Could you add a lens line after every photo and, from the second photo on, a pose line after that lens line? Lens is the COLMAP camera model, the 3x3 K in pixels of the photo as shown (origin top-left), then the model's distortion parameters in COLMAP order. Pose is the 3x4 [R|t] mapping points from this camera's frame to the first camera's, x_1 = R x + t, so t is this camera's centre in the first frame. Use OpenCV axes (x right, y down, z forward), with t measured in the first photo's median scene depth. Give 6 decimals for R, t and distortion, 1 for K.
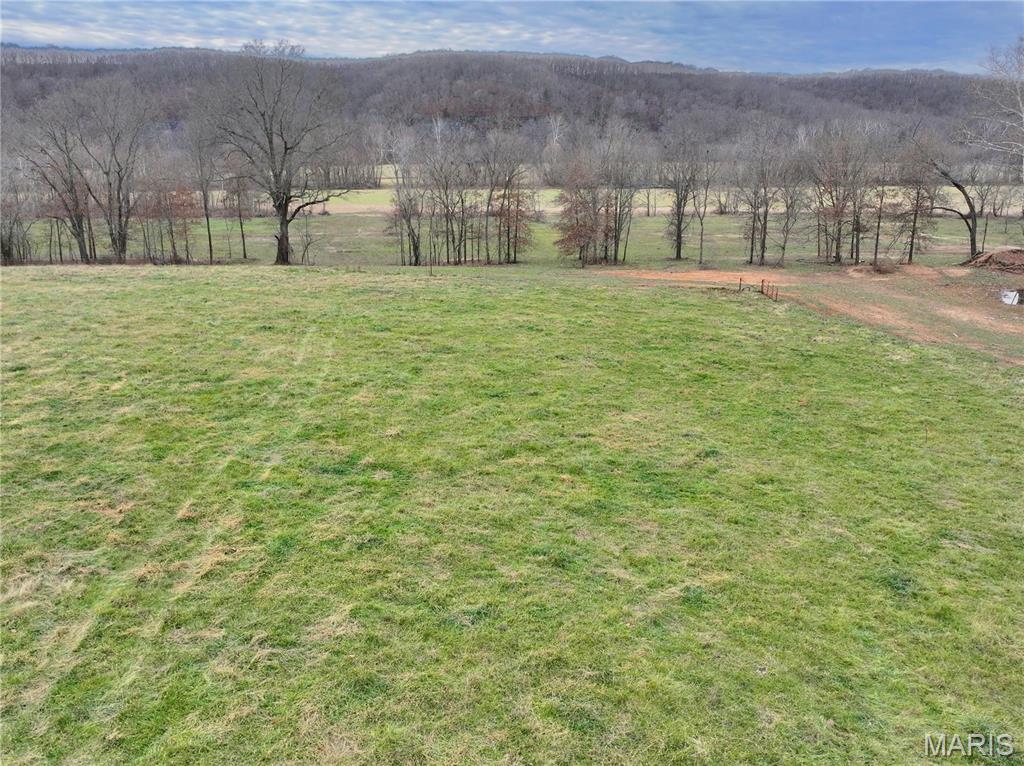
lens RADIAL K [[822.0, 0, 512.0], [0, 822.0, 383.0], [0, 0, 1]] dist [0.000165, -0.001591]
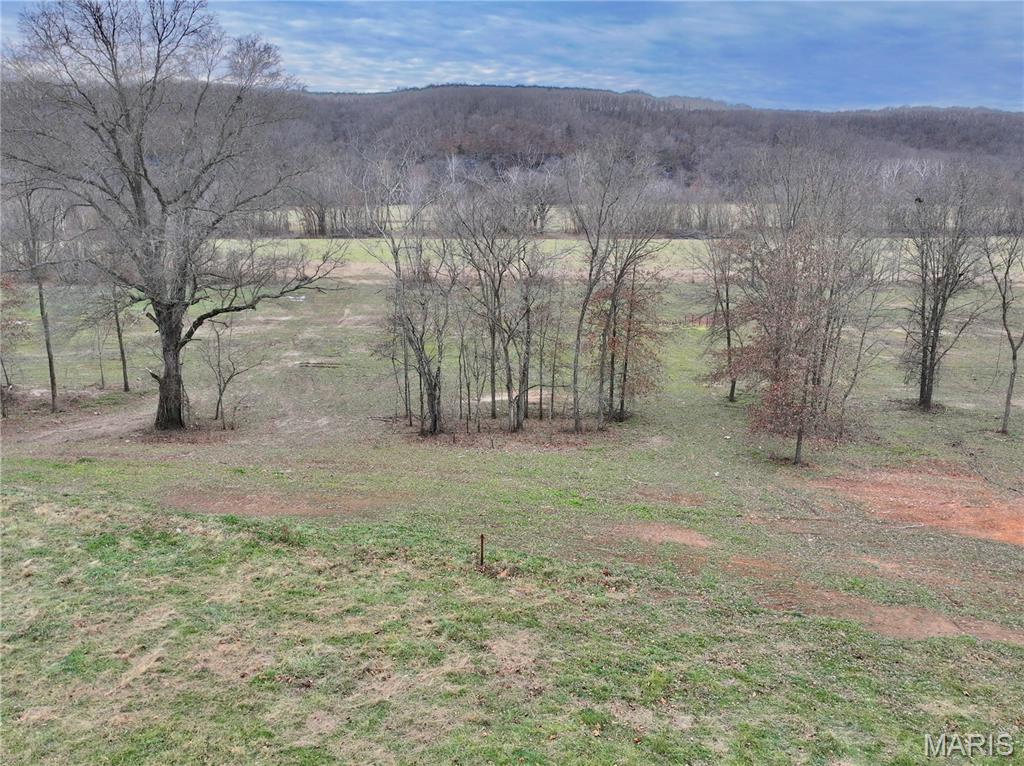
lens RADIAL K [[822.0, 0, 512.0], [0, 822.0, 383.0], [0, 0, 1]] dist [0.000165, -0.001591]
pose [[0.999929, 0.007243, -0.009469, -0.059369], [-0.007643, 0.999049, -0.042931, -0.140525], [0.009149, 0.043001, 0.999033, 0.459981]]
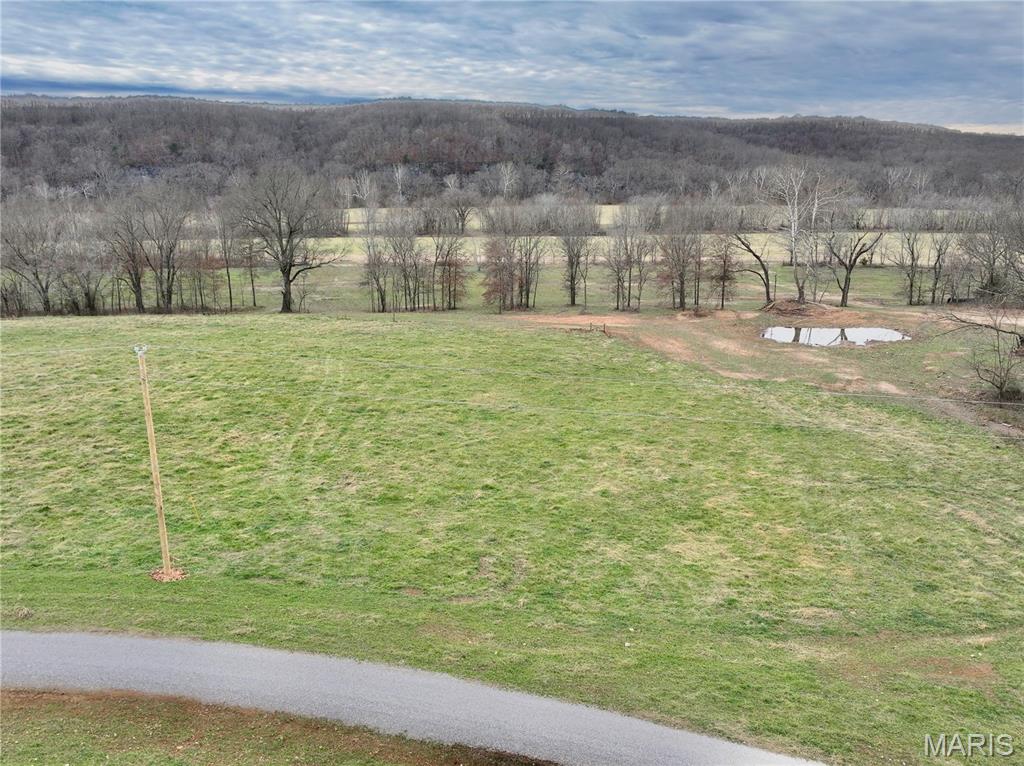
lens RADIAL K [[822.0, 0, 512.0], [0, 822.0, 383.0], [0, 0, 1]] dist [0.000165, -0.001591]
pose [[0.998931, -0.010664, 0.044978, 0.035485], [0.012263, 0.999297, -0.035415, 0.027947], [-0.044569, 0.035929, 0.998360, -0.371877]]
